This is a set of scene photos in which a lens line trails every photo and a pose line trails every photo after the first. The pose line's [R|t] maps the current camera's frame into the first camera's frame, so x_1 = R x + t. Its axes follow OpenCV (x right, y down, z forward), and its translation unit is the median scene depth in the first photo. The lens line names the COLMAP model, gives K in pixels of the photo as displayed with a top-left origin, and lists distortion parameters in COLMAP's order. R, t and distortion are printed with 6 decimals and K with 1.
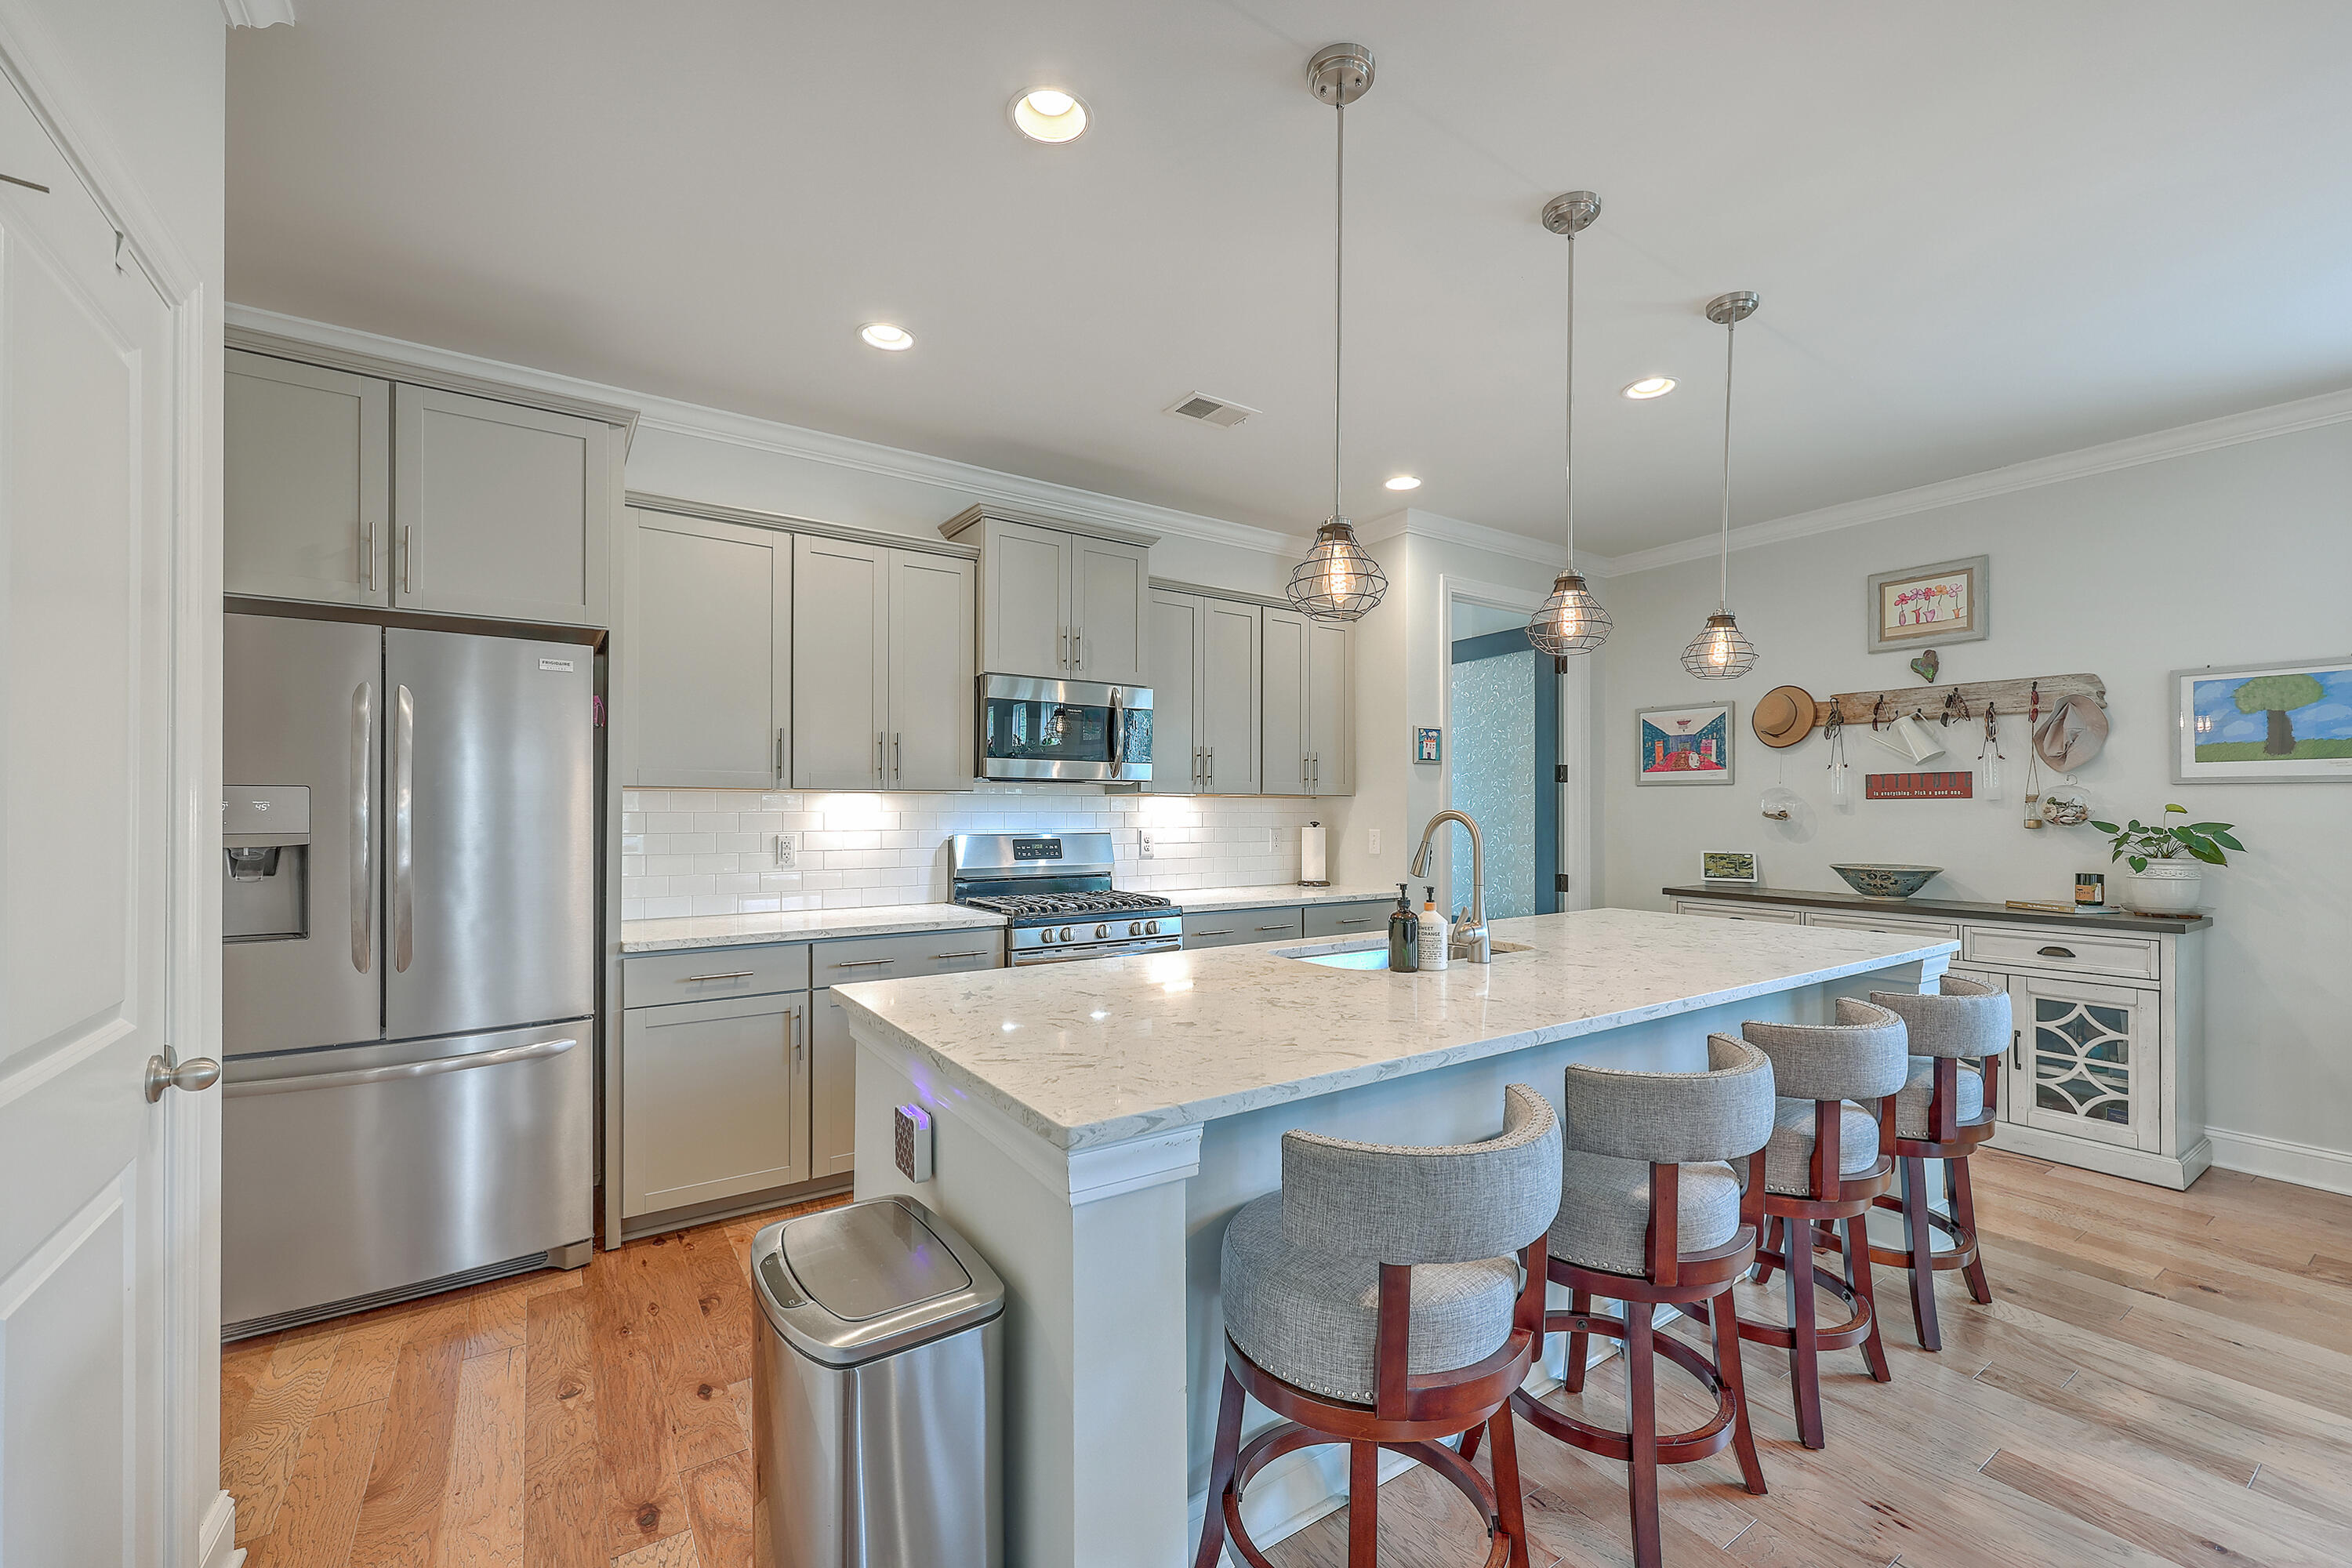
lens RADIAL K [[955.8, 0, 1182.2], [0, 955.8, 806.1], [0, 0, 1]] dist [-0.001031, 0.000027]
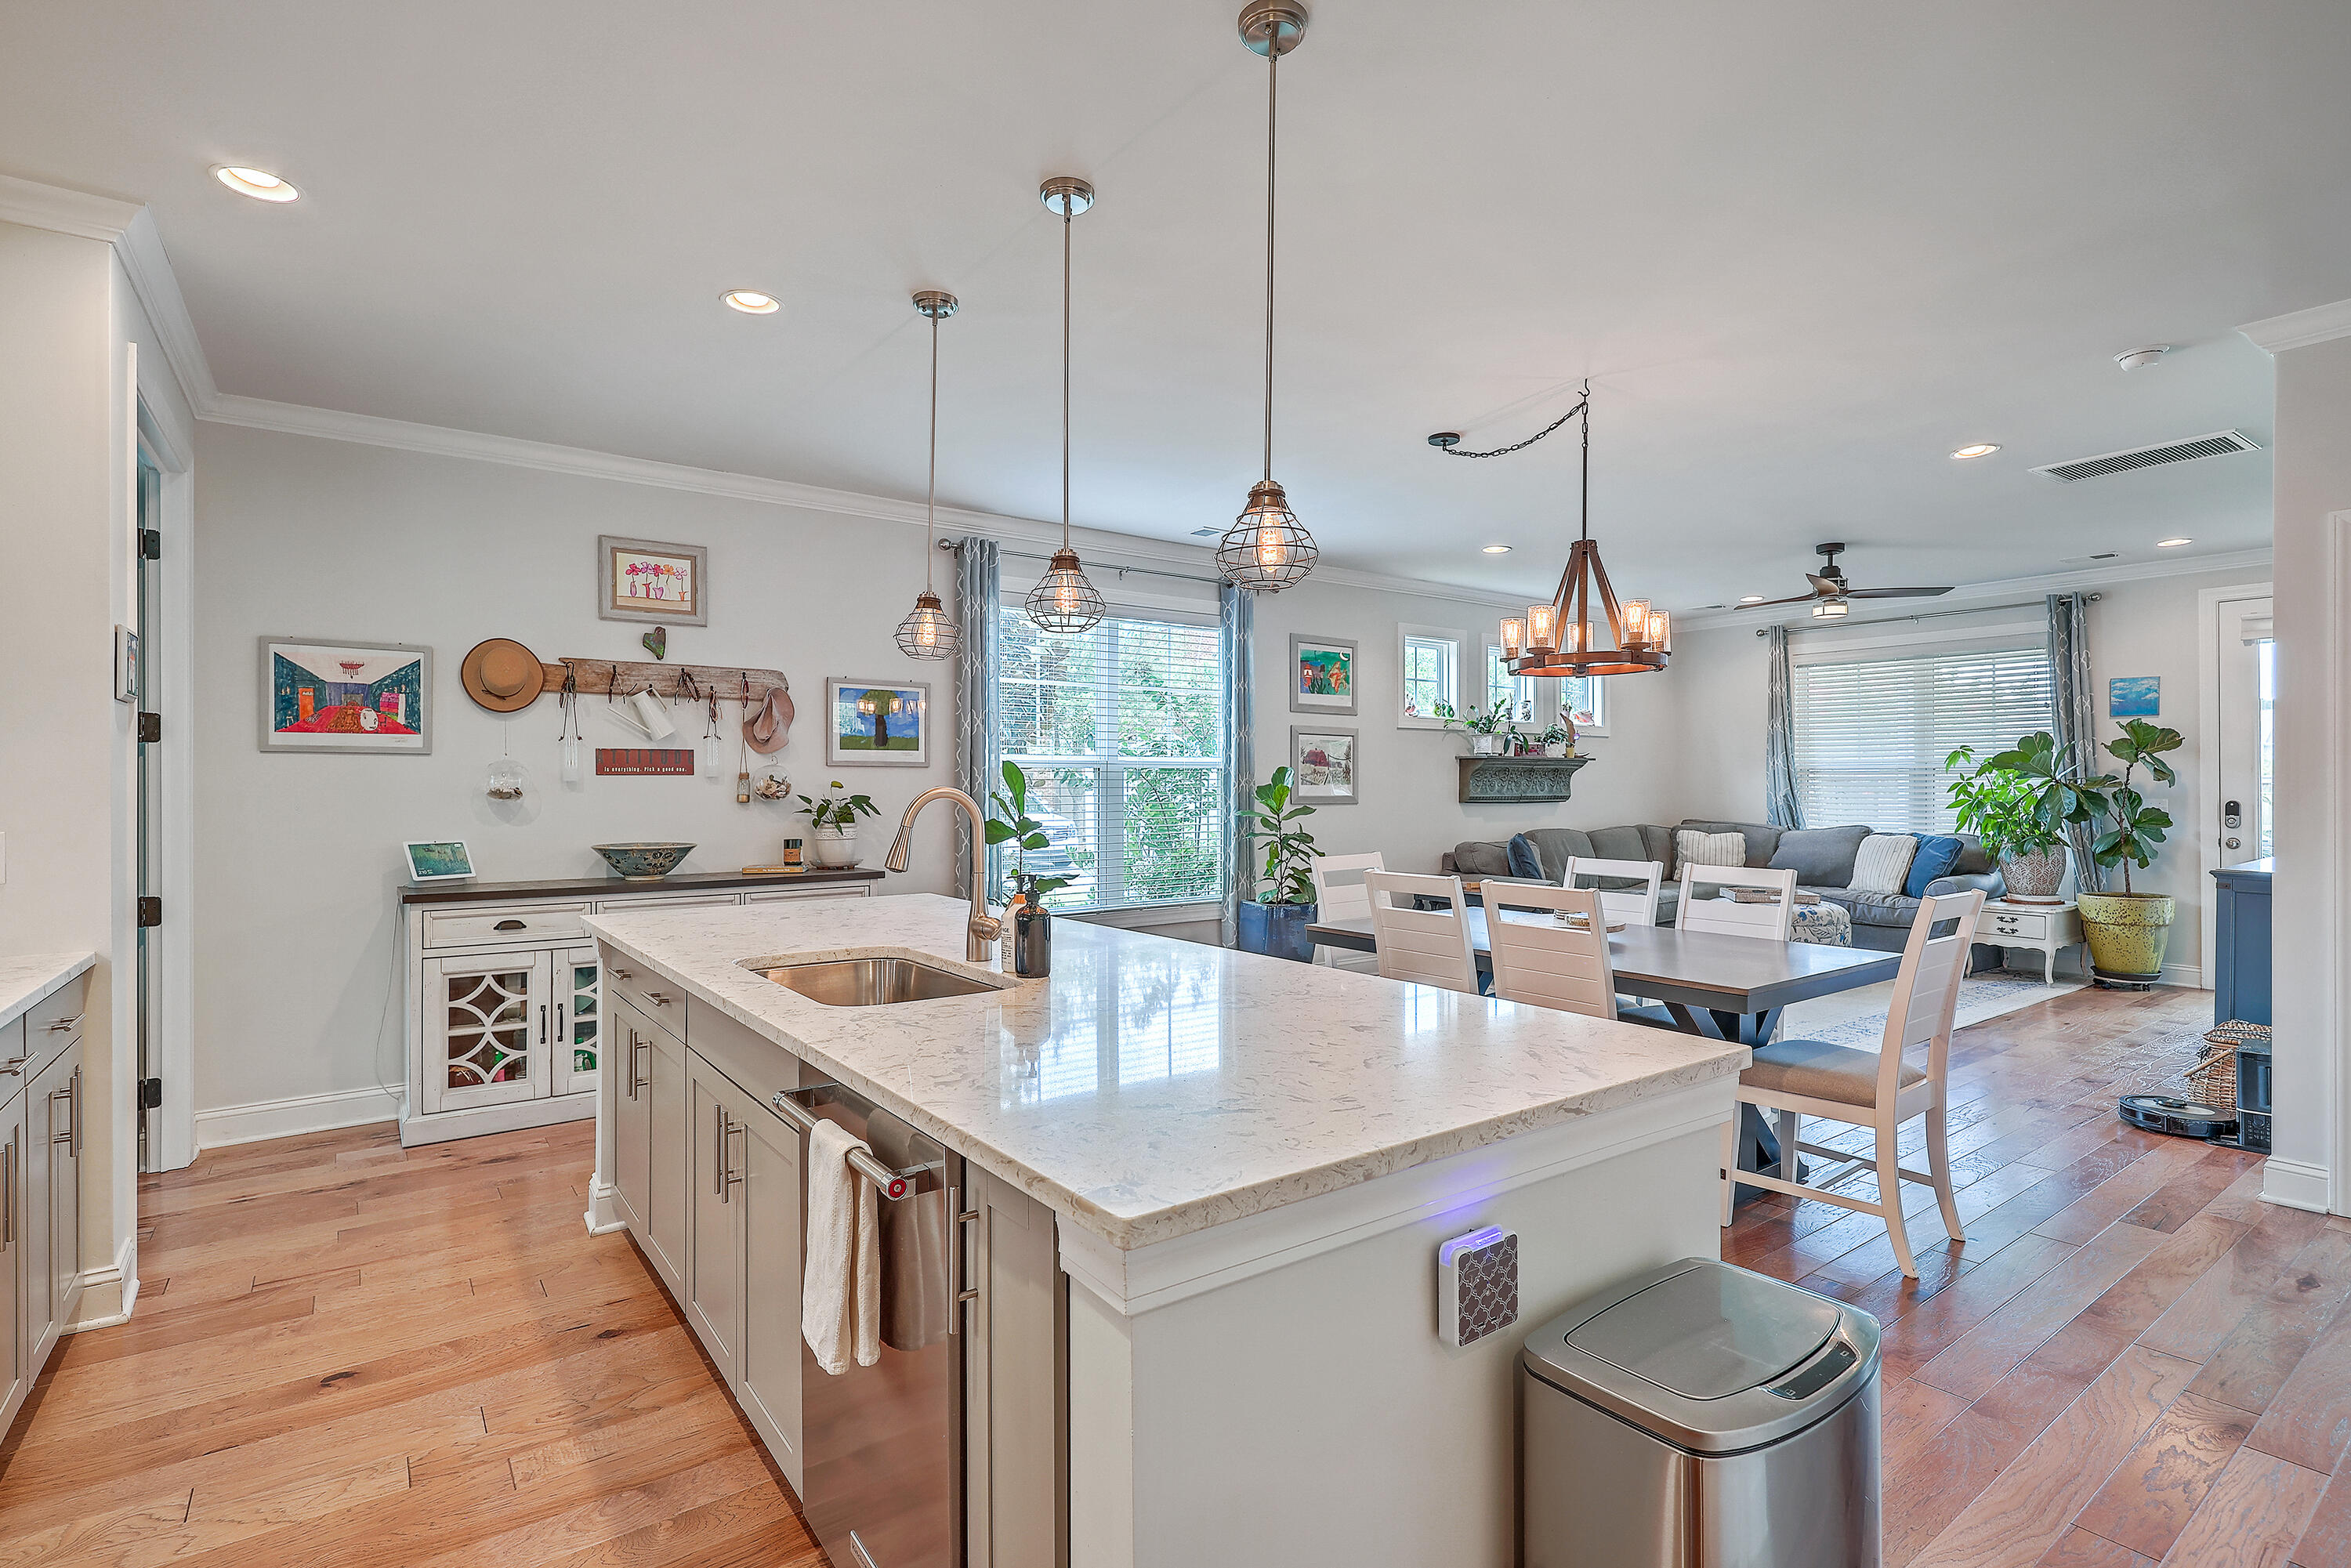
lens RADIAL K [[1129.1, 0, 1182.2], [0, 1129.1, 780.2], [0, 0, 1]] dist [0.003933, -0.000119]
pose [[-0.038971, 0.002471, 0.999237, -0.435940], [-0.001298, 0.999996, -0.002524, -0.000168], [-0.999239, -0.001395, -0.038968, 0.511974]]
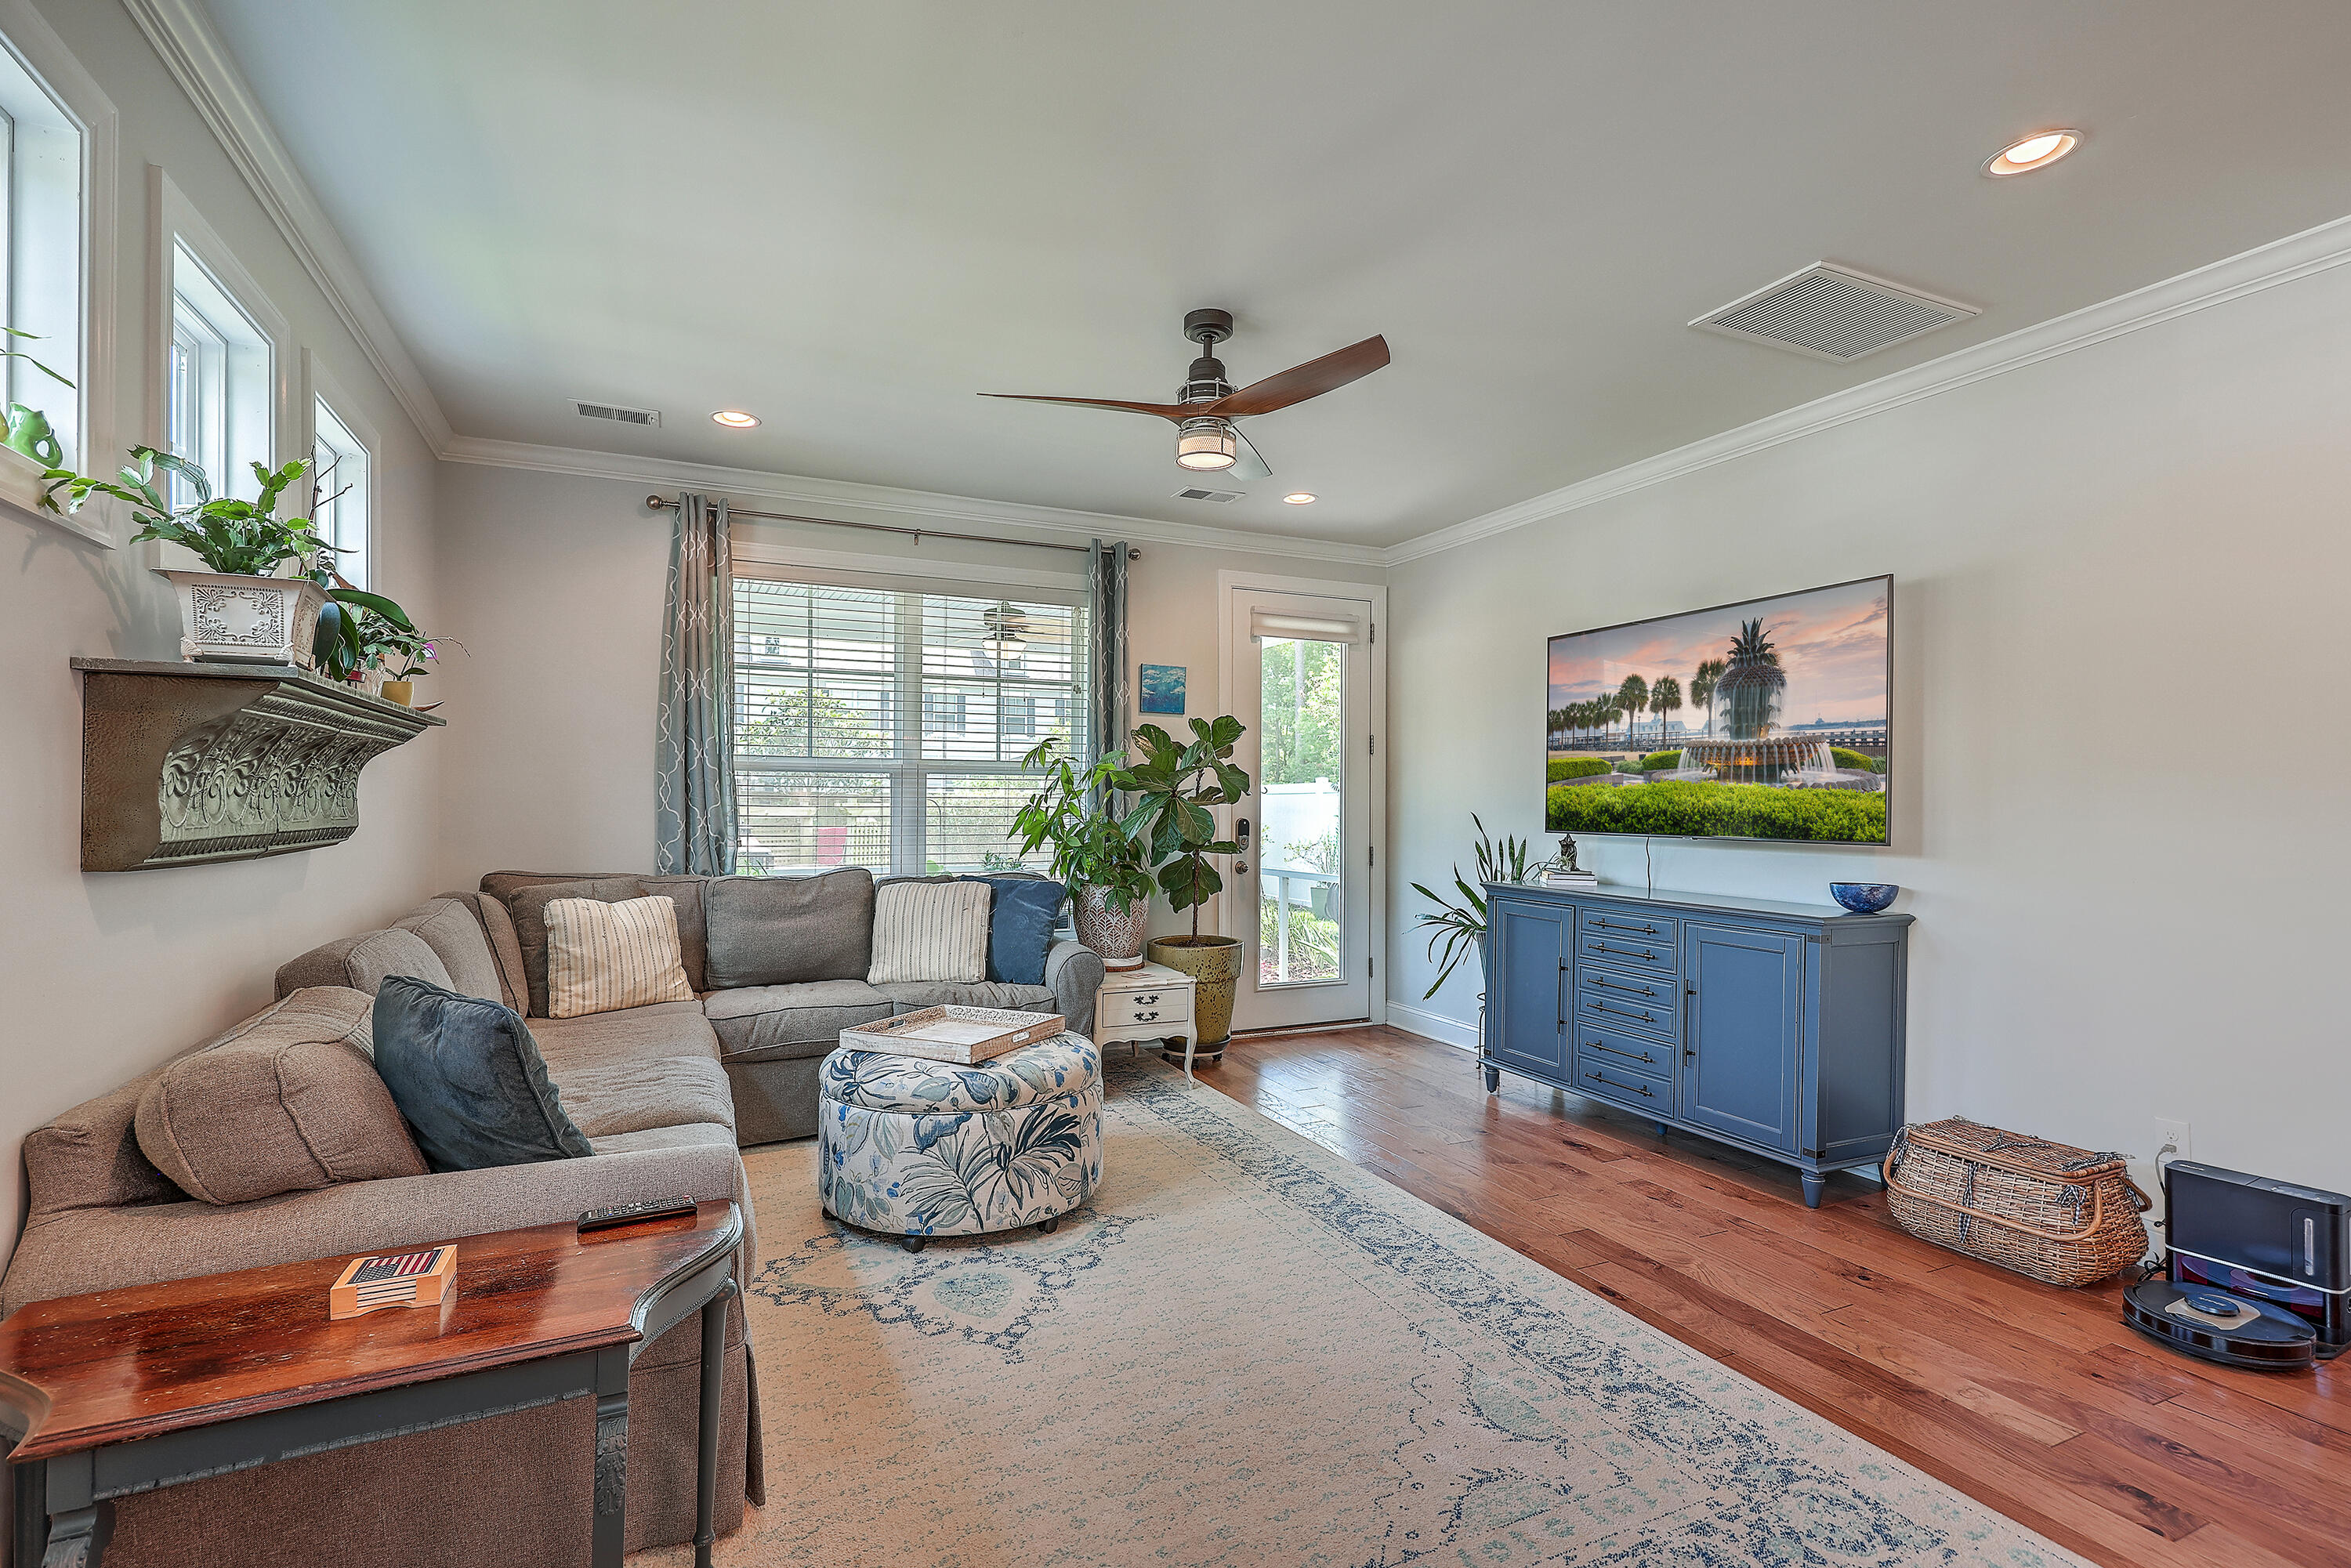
lens RADIAL K [[1098.7, 0, 1180.3], [0, 1098.7, 795.0], [0, 0, 1]] dist [-0.001142, 0.000118]
pose [[-0.986587, -0.005578, 0.163140, 1.065197], [-0.006932, 0.999946, -0.007733, 0.004904], [-0.163088, -0.008760, -0.986573, 0.293712]]
